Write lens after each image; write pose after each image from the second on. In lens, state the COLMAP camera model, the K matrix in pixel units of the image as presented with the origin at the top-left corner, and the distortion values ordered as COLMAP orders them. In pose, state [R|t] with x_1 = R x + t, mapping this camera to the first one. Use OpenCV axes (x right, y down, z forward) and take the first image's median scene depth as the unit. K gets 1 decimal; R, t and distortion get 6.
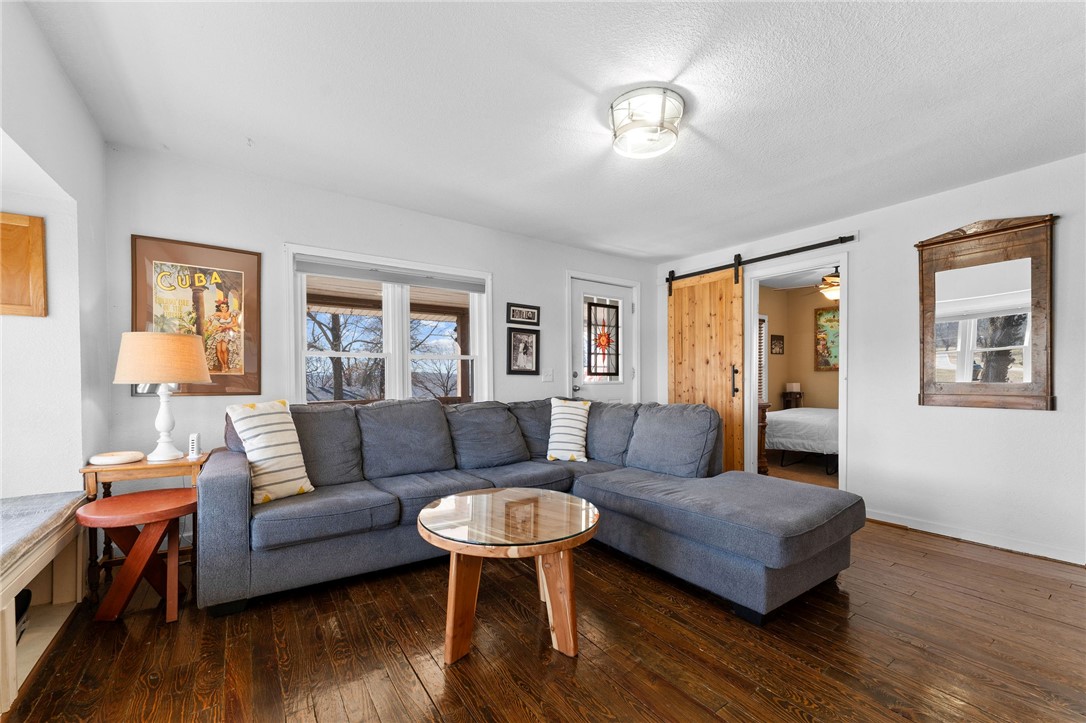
lens RADIAL K [[435.4, 0, 548.4], [0, 435.4, 382.3], [0, 0, 1]] dist [0.000161, 0.000210]
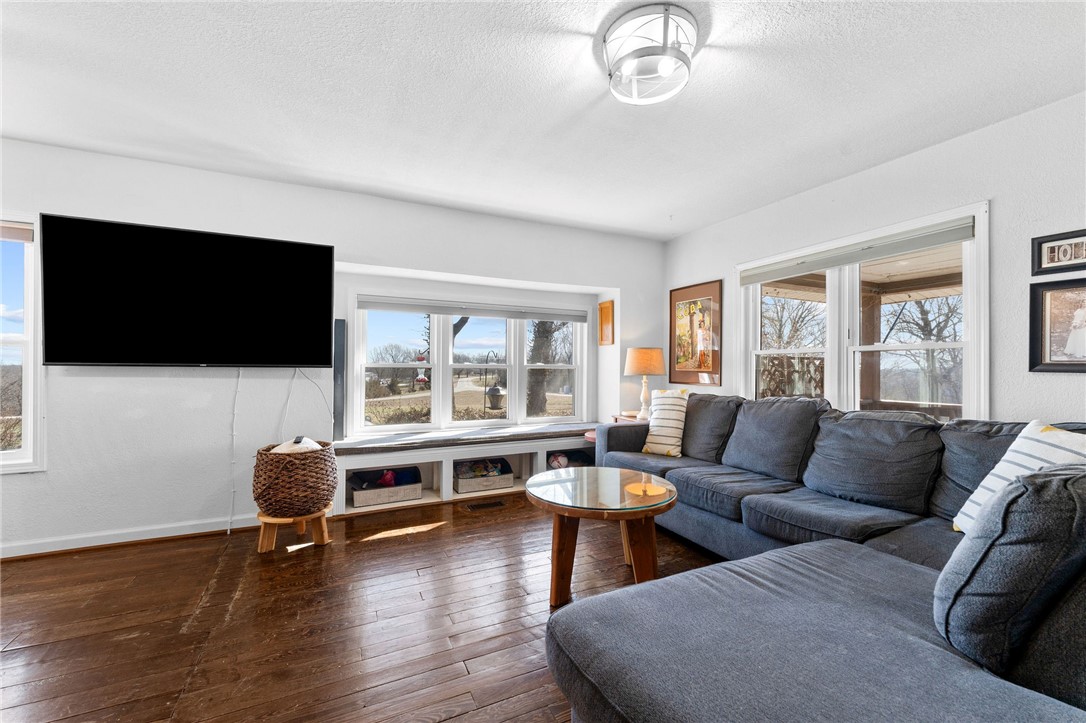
lens RADIAL K [[435.4, 0, 540.4], [0, 435.4, 361.9], [0, 0, 1]] dist [0.000161, 0.000210]
pose [[-0.158458, -0.016660, -0.987225, 0.766122], [-0.015963, 0.999770, -0.014310, -0.017972], [0.987237, 0.013492, -0.158687, 0.698044]]
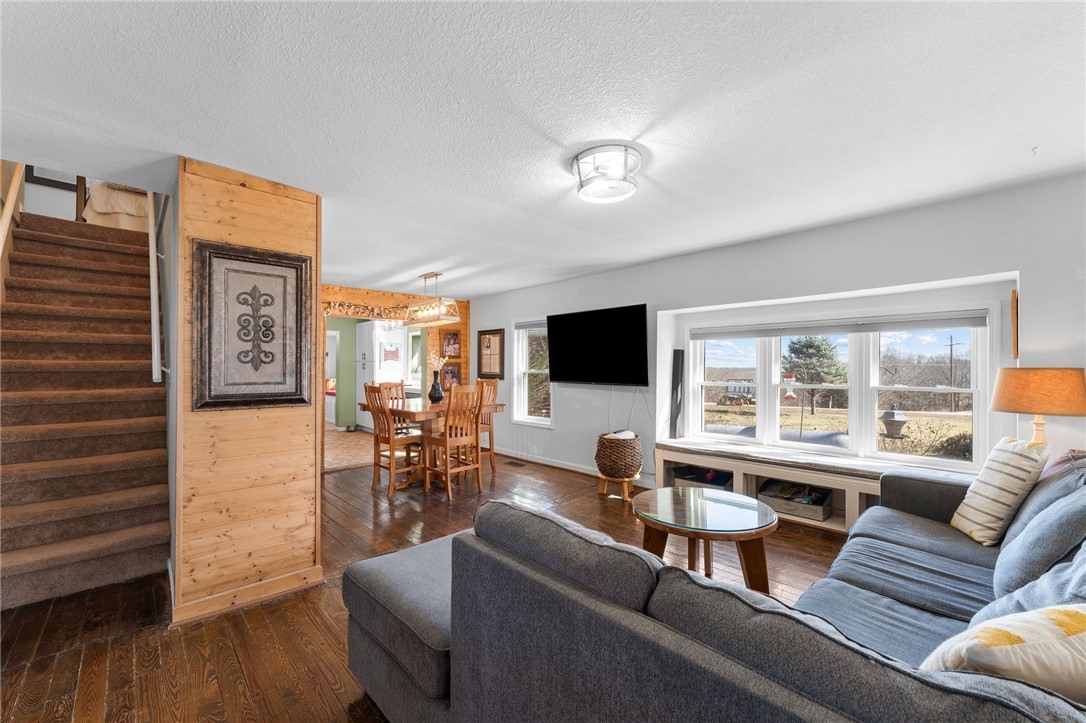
lens RADIAL K [[435.4, 0, 539.7], [0, 435.4, 365.4], [0, 0, 1]] dist [0.000161, 0.000210]
pose [[-0.988693, -0.002656, -0.149931, 0.388388], [-0.003592, 0.999976, 0.005975, -0.099160], [0.149911, 0.006446, -0.988678, 1.553714]]
